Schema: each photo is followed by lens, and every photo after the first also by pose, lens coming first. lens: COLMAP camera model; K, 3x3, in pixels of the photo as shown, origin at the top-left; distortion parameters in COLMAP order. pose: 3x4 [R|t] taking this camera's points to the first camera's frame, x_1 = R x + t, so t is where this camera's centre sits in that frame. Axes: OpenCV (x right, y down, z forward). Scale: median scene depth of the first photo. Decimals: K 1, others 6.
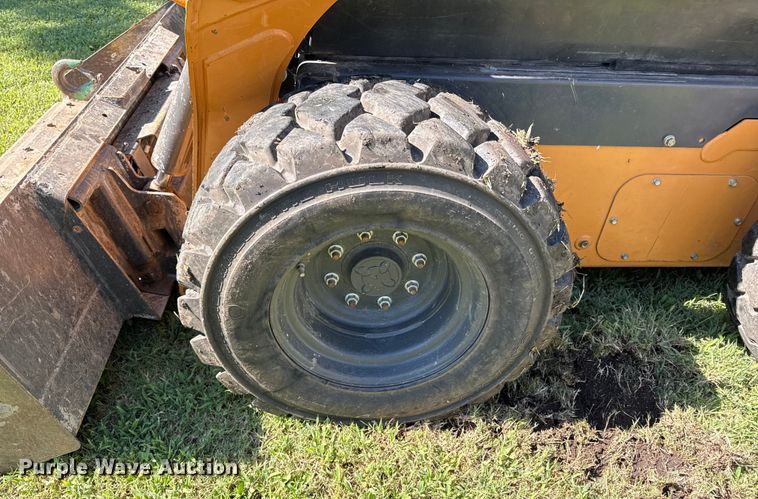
lens RADIAL K [[482.5, 0, 381.8], [0, 482.5, 261.2], [0, 0, 1]] dist [0.057464, -0.077214]
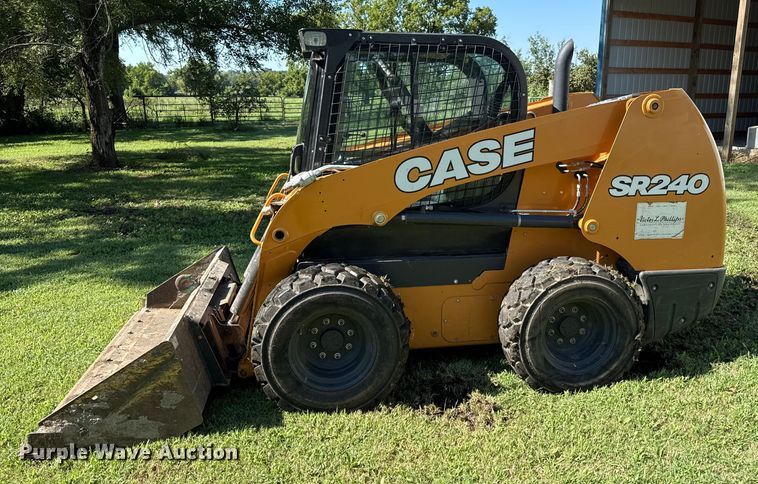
lens RADIAL K [[618.8, 0, 439.5], [0, 618.8, 240.5], [0, 0, 1]] dist [0.005468, -0.065453]
pose [[0.991667, -0.074295, 0.105245, 0.228851], [0.114917, 0.879388, -0.462028, 1.064957], [-0.058225, 0.470273, 0.880598, -1.938803]]
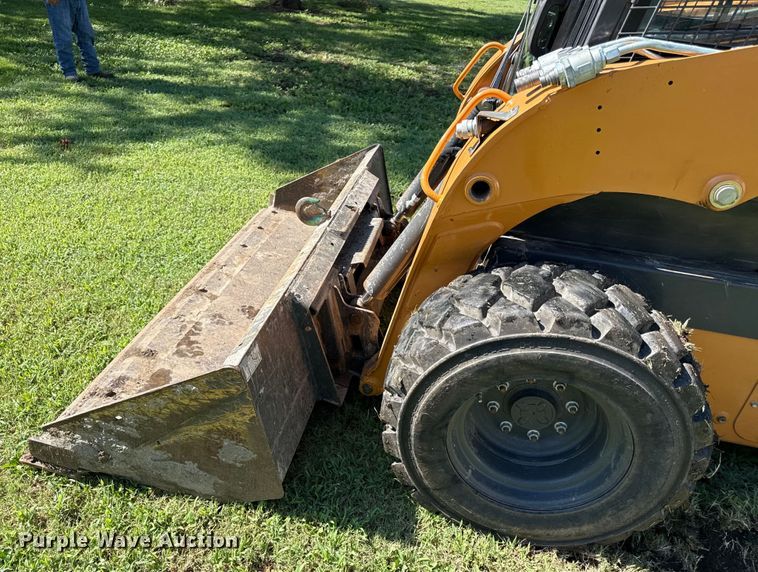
lens RADIAL K [[506.0, 0, 379.0], [0, 506.0, 286.0], [0, 0, 1]] dist [0.037628, -0.050856]
pose [[0.965580, 0.162525, -0.203078, -0.178978], [-0.191712, 0.972349, -0.133355, -0.034193], [0.175789, 0.167697, 0.970039, -0.363958]]
